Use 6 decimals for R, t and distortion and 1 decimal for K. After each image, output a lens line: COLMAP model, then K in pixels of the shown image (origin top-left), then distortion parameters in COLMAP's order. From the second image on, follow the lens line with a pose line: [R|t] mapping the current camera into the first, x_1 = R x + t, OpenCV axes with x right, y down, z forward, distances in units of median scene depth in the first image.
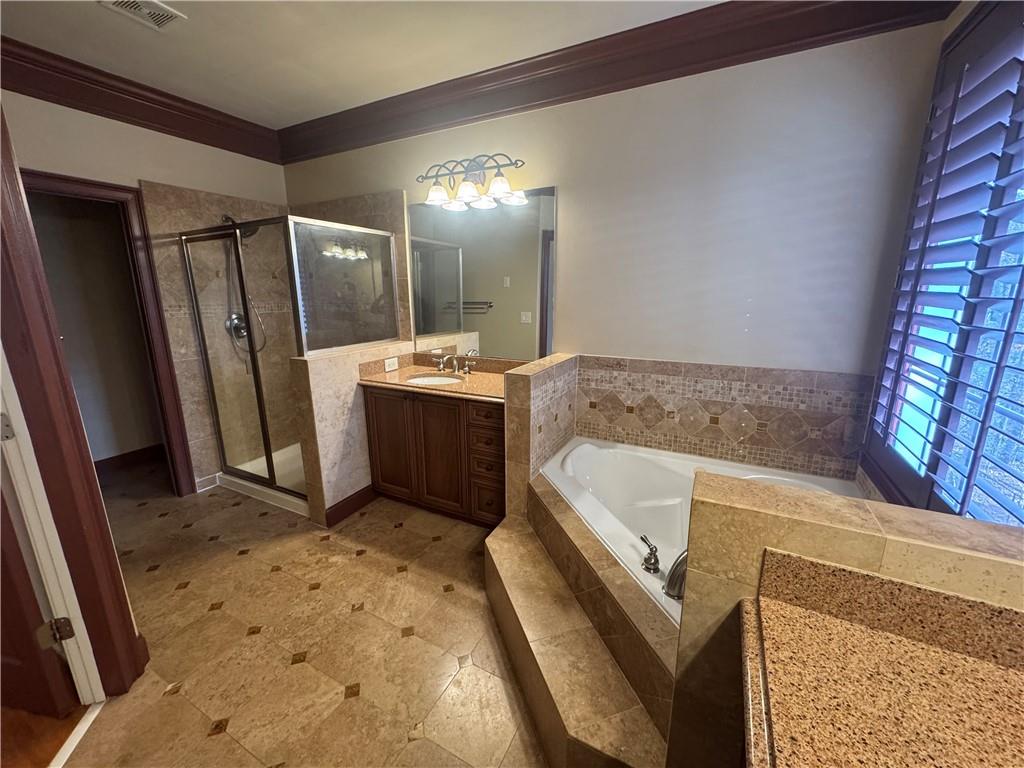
lens RADIAL K [[407.9, 0, 512.7], [0, 407.9, 381.8], [0, 0, 1]] dist [-0.005468, 0.000989]
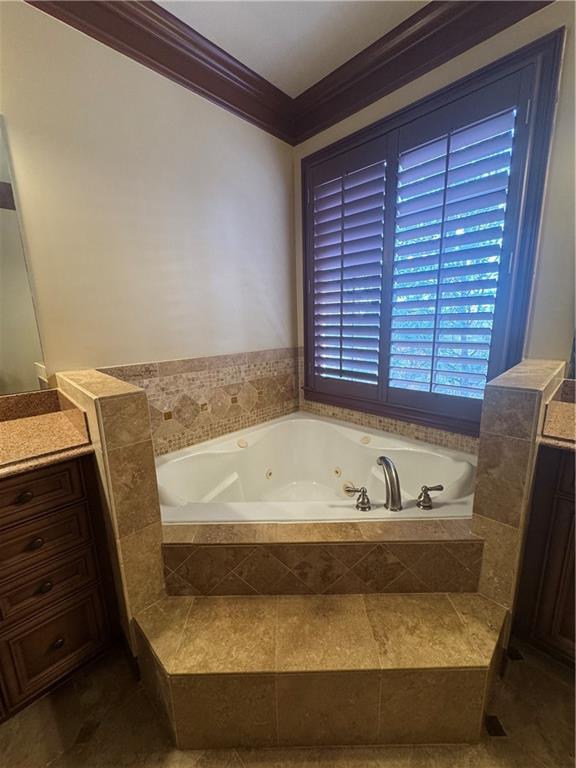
lens RADIAL K [[305.9, 0, 290.2], [0, 305.9, 382.2], [0, 0, 1]] dist [-0.005468, 0.000989]
pose [[0.302531, -0.188945, 0.934224, -0.304155], [0.235075, 0.964668, 0.118977, -0.027109], [-0.923696, 0.183618, 0.336258, 0.532858]]
